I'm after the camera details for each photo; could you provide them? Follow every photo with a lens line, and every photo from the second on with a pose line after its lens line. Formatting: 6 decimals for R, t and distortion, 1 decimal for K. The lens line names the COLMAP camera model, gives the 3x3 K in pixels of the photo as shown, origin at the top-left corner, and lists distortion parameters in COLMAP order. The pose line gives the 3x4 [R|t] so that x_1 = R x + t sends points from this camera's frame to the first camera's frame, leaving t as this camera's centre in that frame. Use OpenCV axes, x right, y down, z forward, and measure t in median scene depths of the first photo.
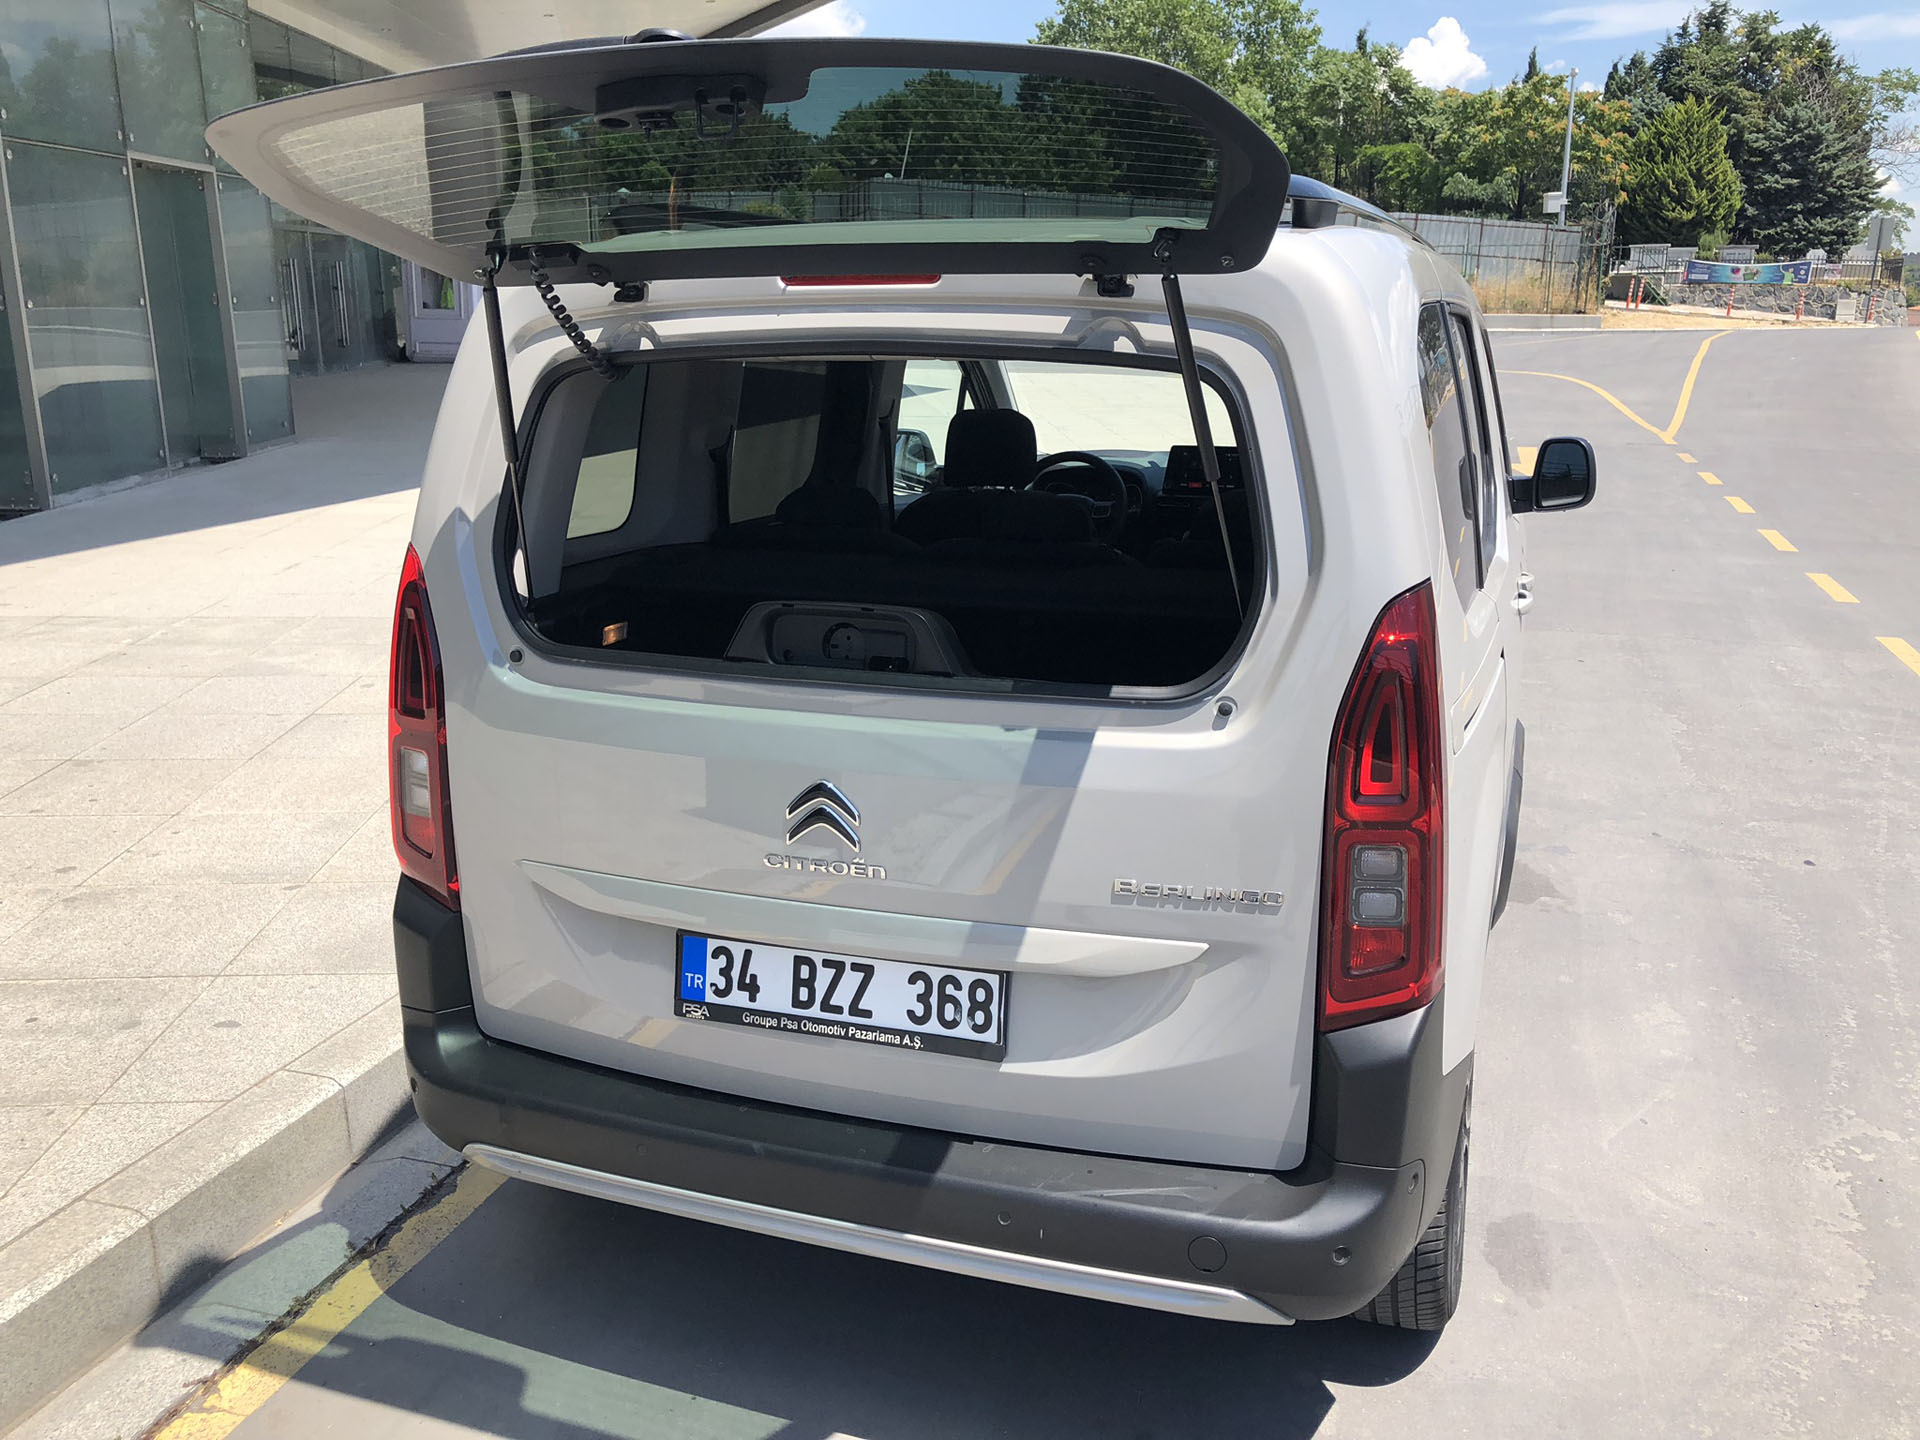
lens RADIAL K [[1566.9, 0, 952.6], [0, 1566.9, 719.0], [0, 0, 1]] dist [0.032118, -0.051972]
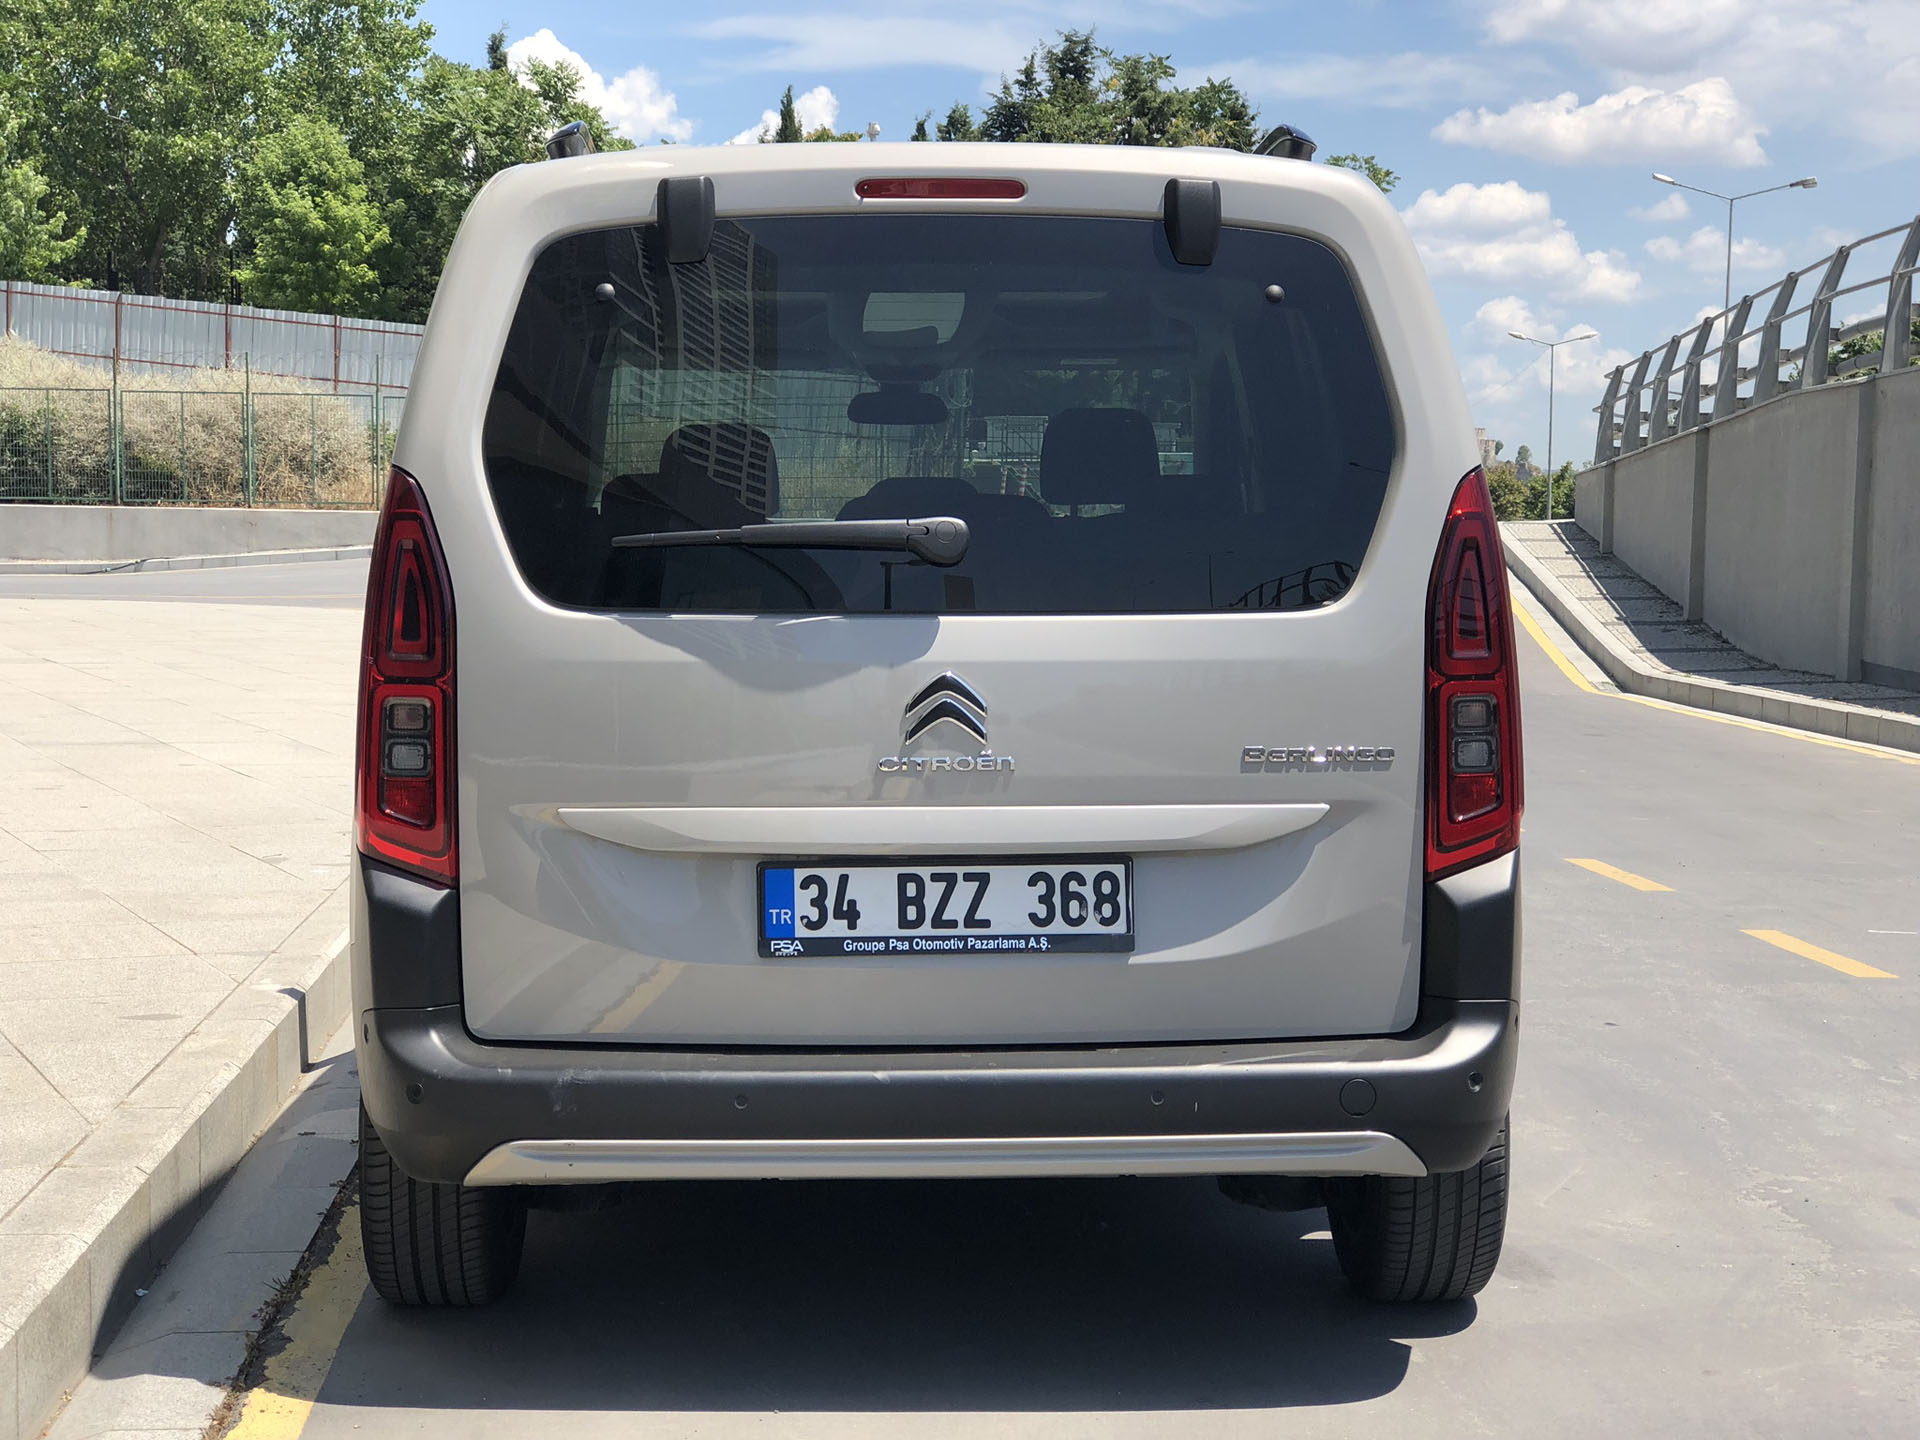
lens RADIAL K [[3167.4, 0, 957.9], [0, 3167.4, 718.1], [0, 0, 1]] dist [-0.030182, 0.000000]
pose [[0.921122, -0.008824, 0.389173, -0.814250], [0.085125, 0.980112, -0.179258, 0.405965], [-0.379852, 0.198247, 0.903555, -0.763920]]
